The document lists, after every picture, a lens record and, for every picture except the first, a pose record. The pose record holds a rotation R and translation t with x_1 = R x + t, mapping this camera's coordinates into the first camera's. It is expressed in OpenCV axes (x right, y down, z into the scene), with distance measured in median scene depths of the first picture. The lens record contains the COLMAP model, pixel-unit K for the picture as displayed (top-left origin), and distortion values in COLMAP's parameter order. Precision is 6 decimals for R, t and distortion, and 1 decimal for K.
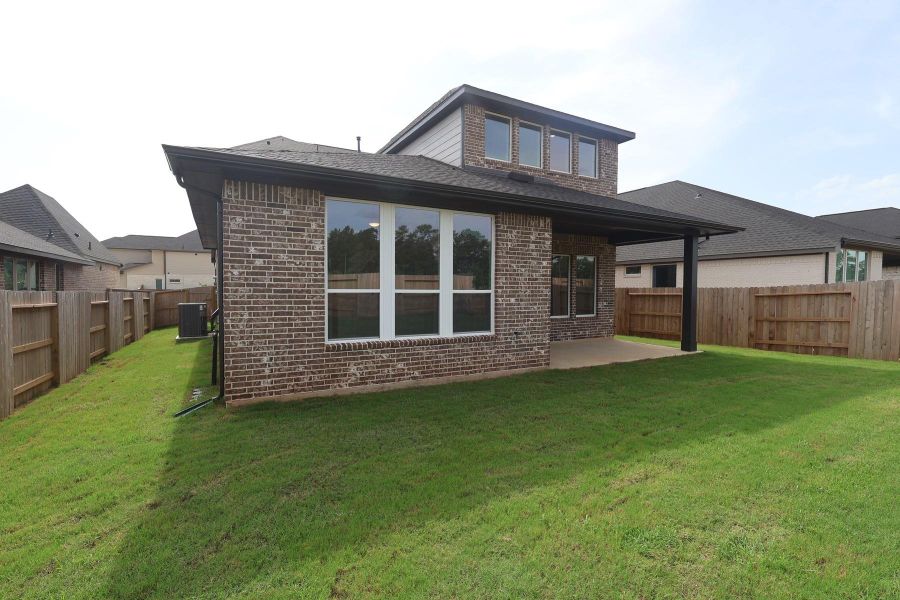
lens RADIAL K [[418.4, 0, 449.8], [0, 418.4, 303.4], [0, 0, 1]] dist [-0.000270, -0.000053]
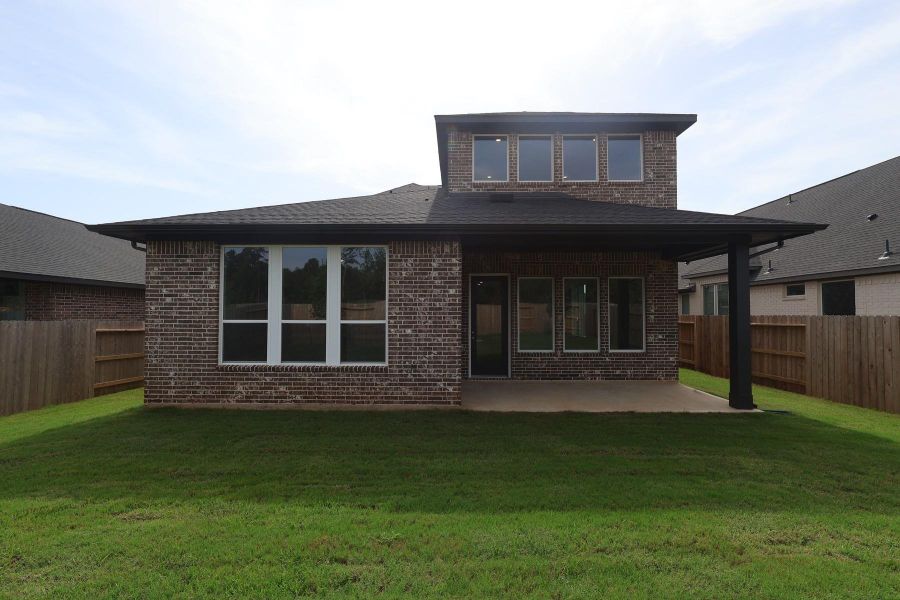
lens RADIAL K [[418.4, 0, 449.8], [0, 418.4, 303.4], [0, 0, 1]] dist [-0.000270, -0.000053]
pose [[0.866635, -0.015959, -0.498687, 0.779141], [-0.014832, 0.998223, -0.057721, -0.018751], [0.498722, 0.057420, 0.864858, 0.236829]]
